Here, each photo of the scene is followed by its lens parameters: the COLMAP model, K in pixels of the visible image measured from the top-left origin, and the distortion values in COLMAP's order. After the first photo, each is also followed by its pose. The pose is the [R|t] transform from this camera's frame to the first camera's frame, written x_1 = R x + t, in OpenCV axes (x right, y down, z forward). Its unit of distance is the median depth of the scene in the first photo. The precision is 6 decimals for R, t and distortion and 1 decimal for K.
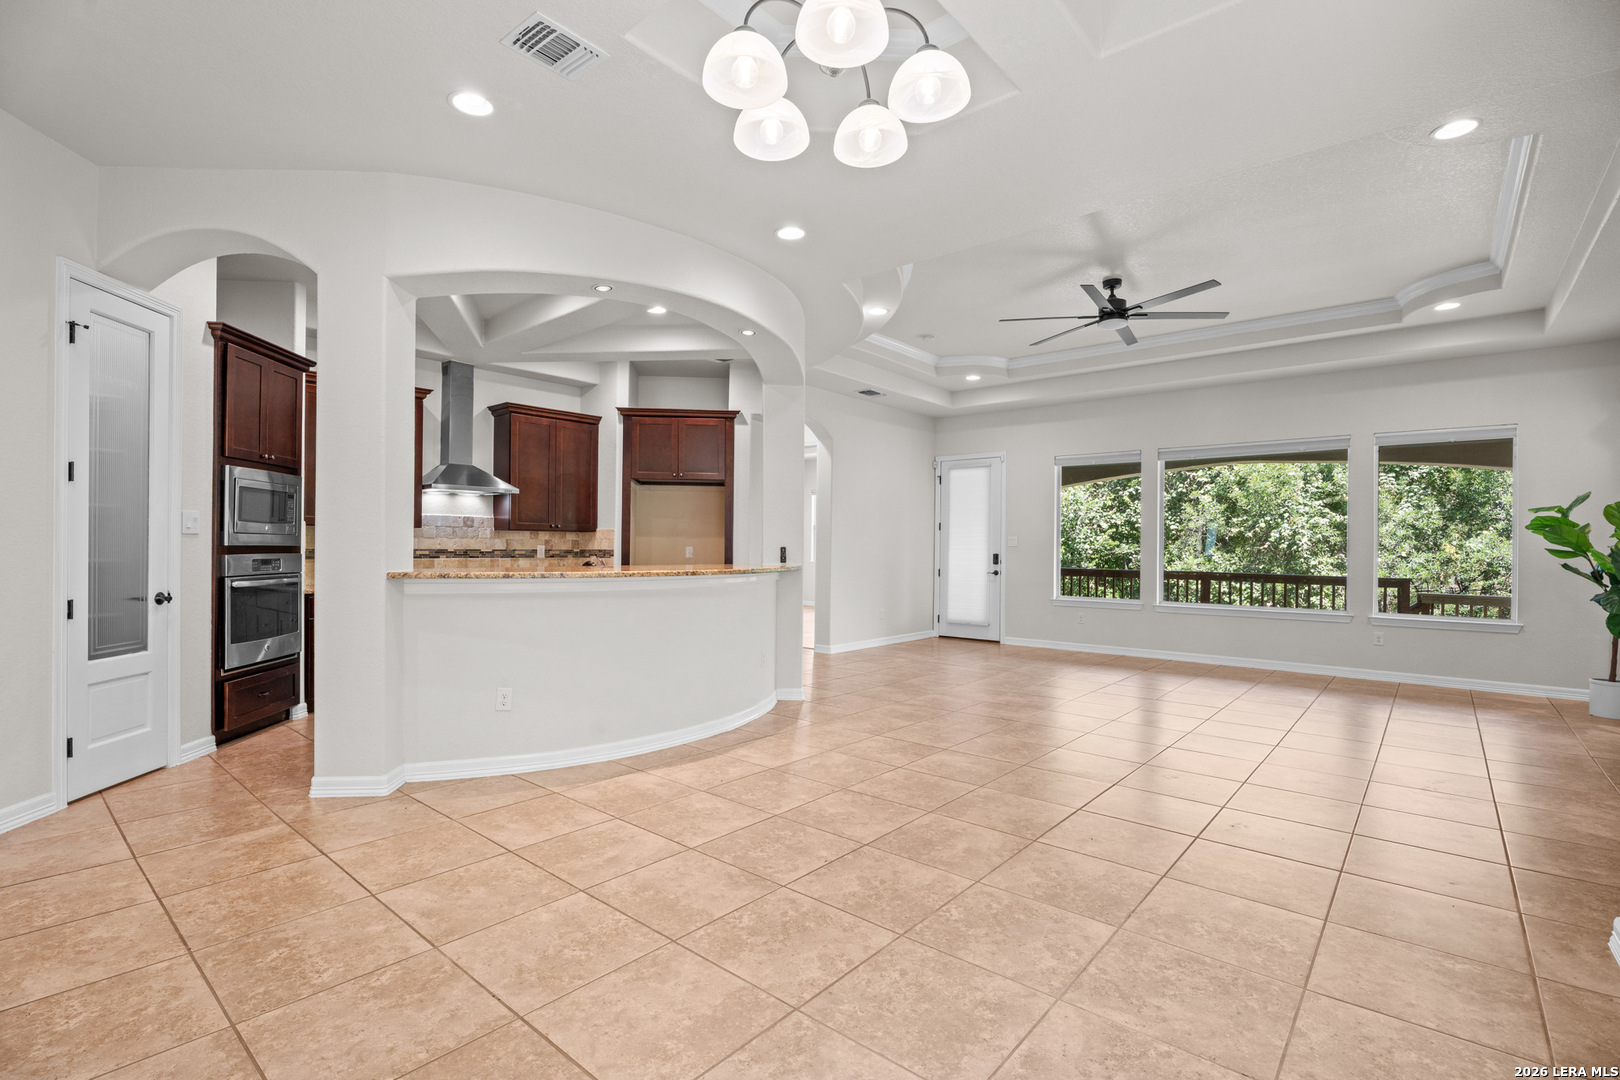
lens RADIAL K [[747.5, 0, 810.0], [0, 747.5, 540.0], [0, 0, 1]] dist [-0.015335, 0.000480]
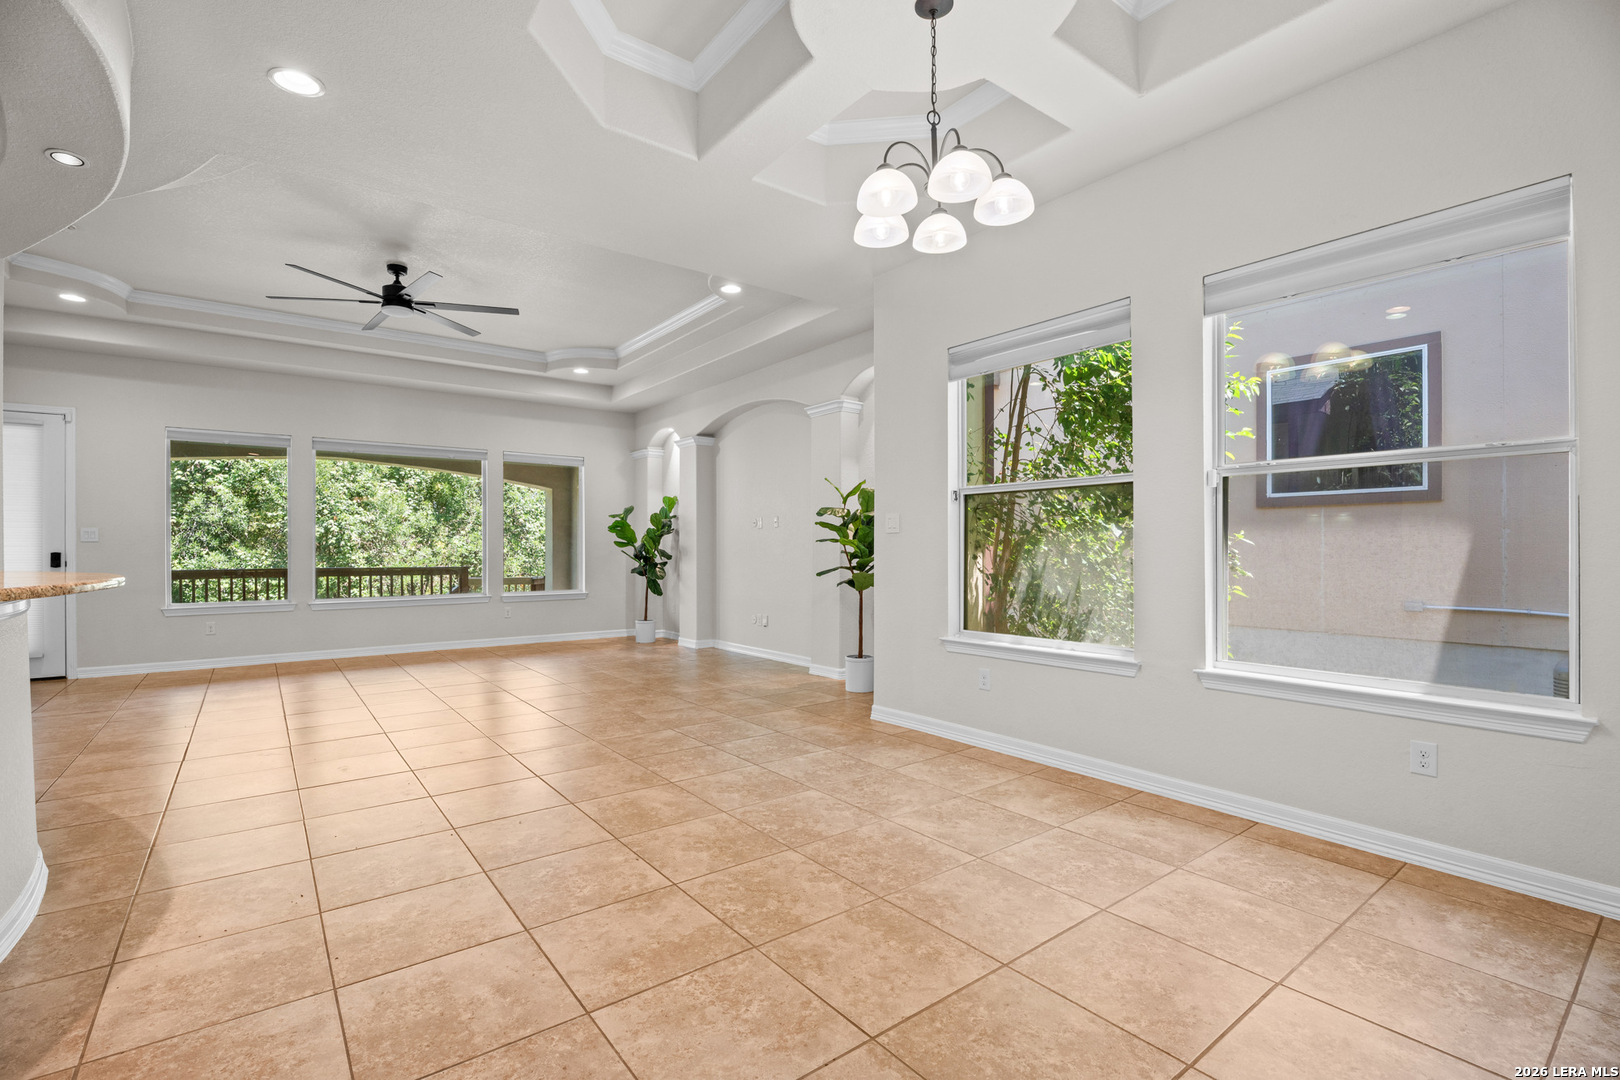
lens RADIAL K [[720.0, 0, 810.0], [0, 720.0, 540.0], [0, 0, 1]] dist [-0.021702, -0.000069]
pose [[0.207065, 0.001026, 0.978327, -0.729177], [-0.004409, 0.999990, -0.000115, 0.013229], [-0.978317, -0.004289, 0.207068, 0.511194]]
